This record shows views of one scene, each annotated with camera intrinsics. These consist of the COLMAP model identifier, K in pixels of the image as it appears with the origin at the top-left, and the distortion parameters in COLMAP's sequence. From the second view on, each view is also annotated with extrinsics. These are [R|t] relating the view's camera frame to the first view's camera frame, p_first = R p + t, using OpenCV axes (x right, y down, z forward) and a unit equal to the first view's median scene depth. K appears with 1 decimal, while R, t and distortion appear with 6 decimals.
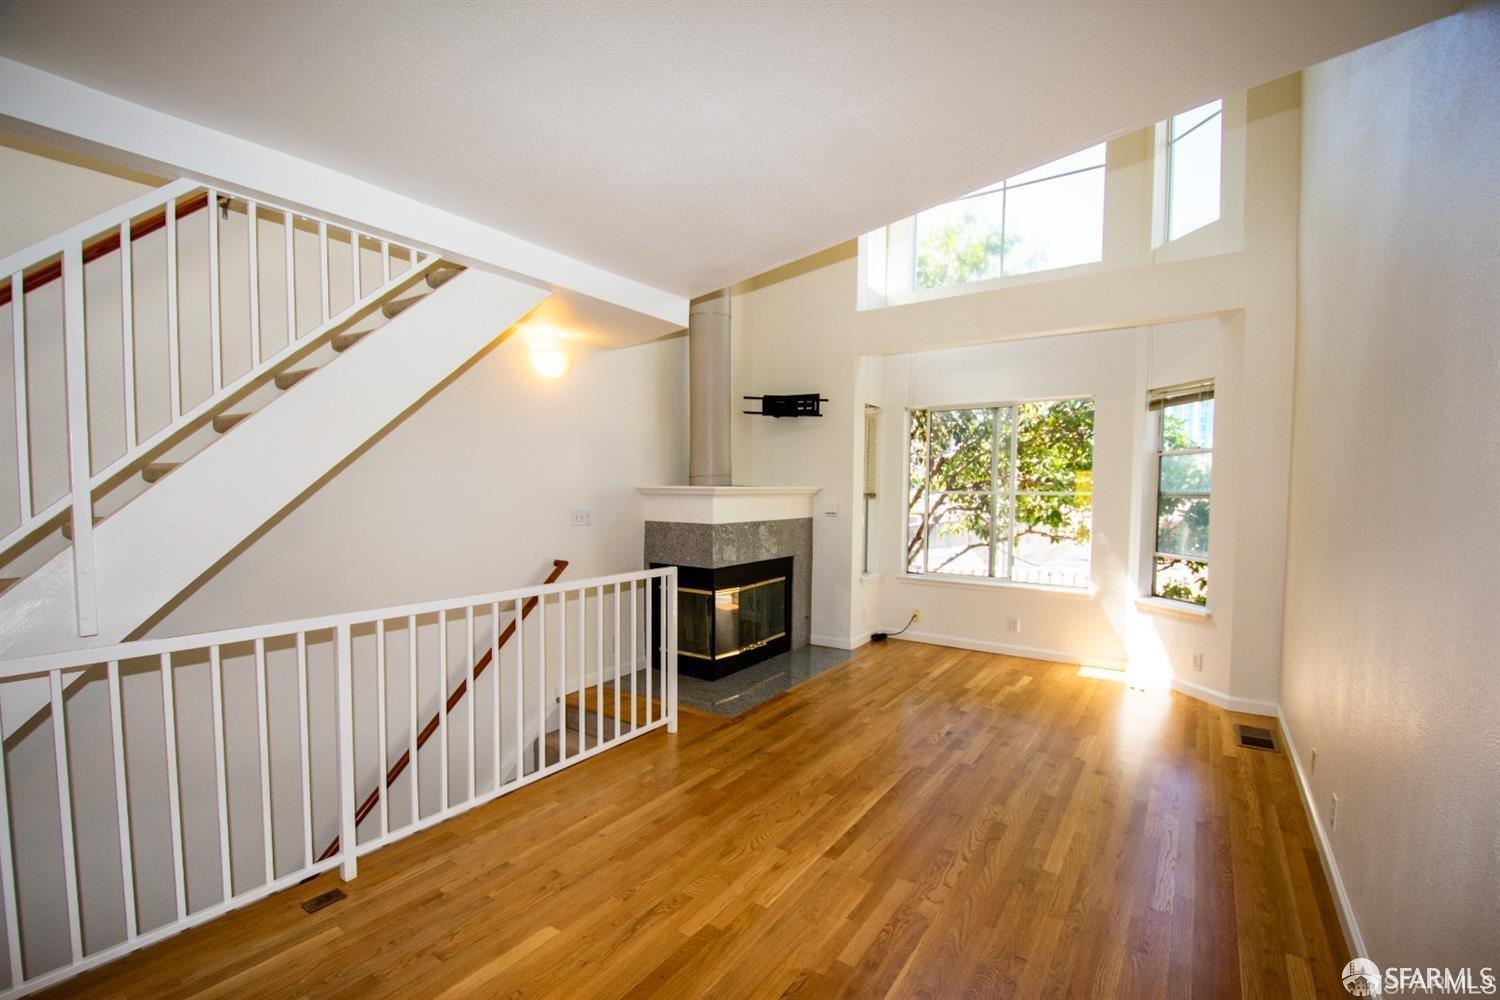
lens RADIAL K [[655.4, 0, 746.7], [0, 655.4, 526.0], [0, 0, 1]] dist [0.000347, -0.000082]
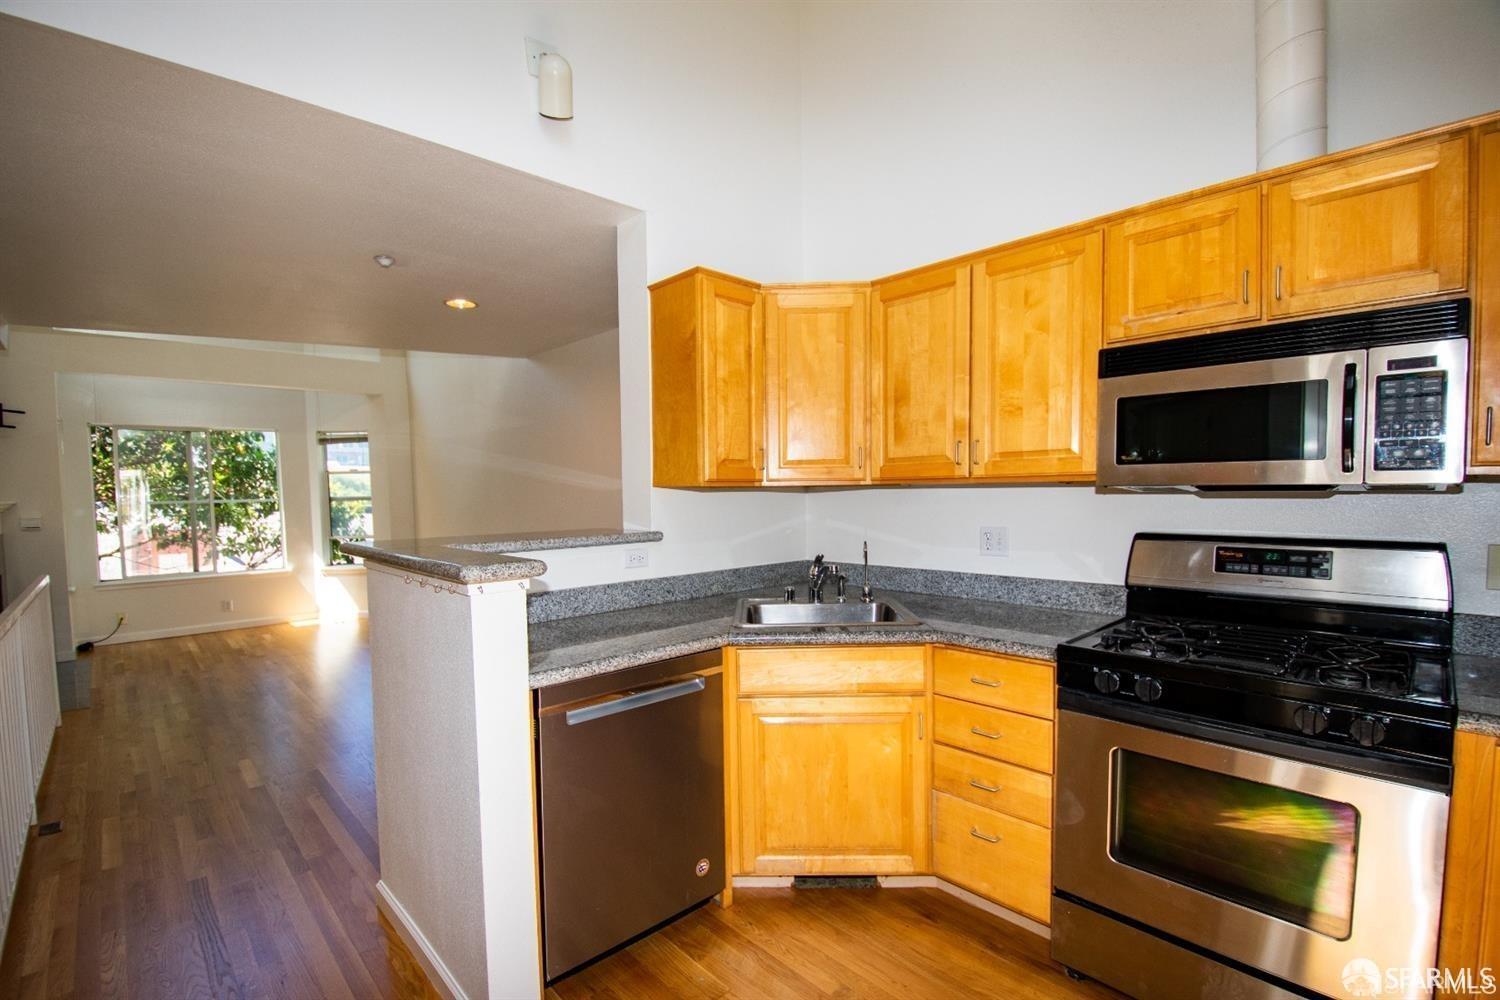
lens RADIAL K [[655.4, 0, 746.7], [0, 655.4, 526.0], [0, 0, 1]] dist [0.000347, -0.000082]
pose [[0.202473, -0.066333, 0.977039, -0.652461], [0.074562, 0.995851, 0.052159, 0.007329], [-0.976445, 0.062290, 0.206579, -0.262861]]
